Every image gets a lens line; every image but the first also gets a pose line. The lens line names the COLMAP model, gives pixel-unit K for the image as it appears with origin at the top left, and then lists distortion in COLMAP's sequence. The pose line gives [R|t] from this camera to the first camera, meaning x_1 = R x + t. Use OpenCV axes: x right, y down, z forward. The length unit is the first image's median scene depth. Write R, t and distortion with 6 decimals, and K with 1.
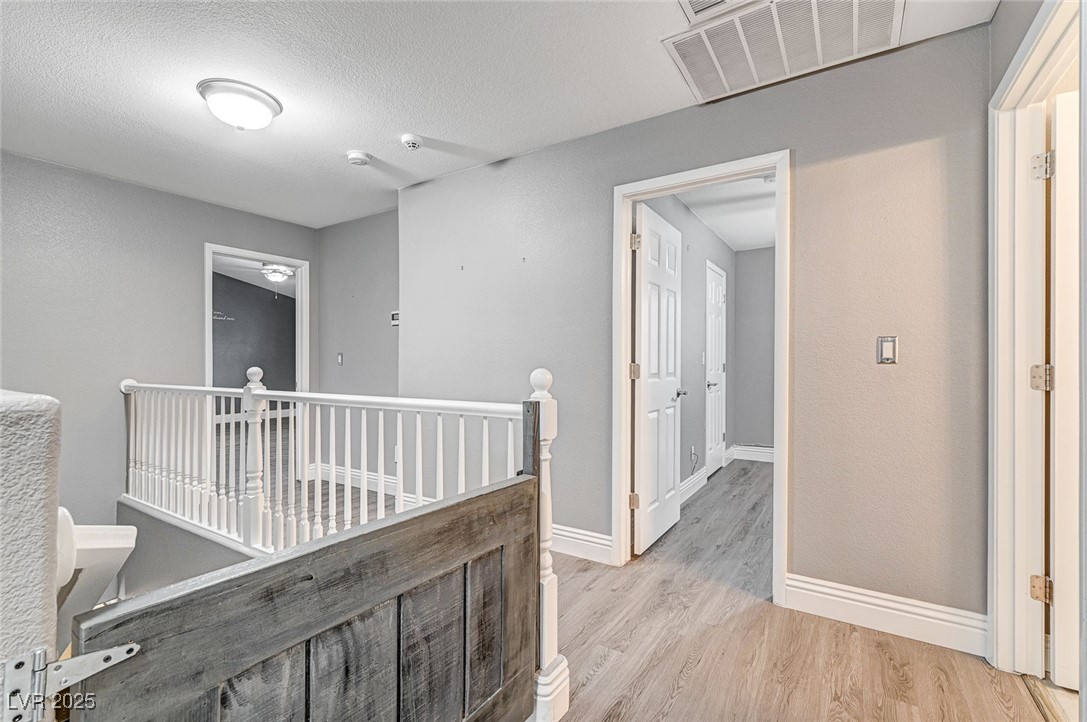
lens RADIAL K [[475.2, 0, 540.3], [0, 475.2, 362.7], [0, 0, 1]] dist [-0.005434, 0.000068]
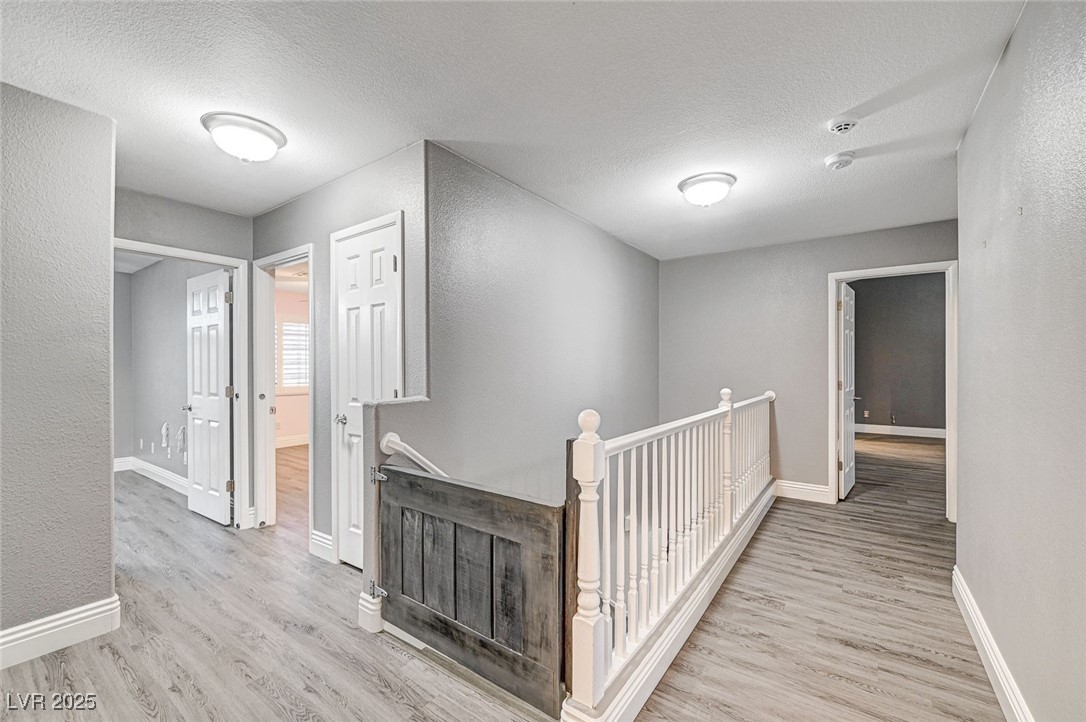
lens RADIAL K [[447.5, 0, 539.0], [0, 447.5, 361.3], [0, 0, 1]] dist [-0.000652, 0.000211]
pose [[-0.032912, -0.006114, -0.999440, 1.201243], [-0.002161, 0.999979, -0.006046, -0.110850], [0.999456, 0.001961, -0.032924, 1.147457]]
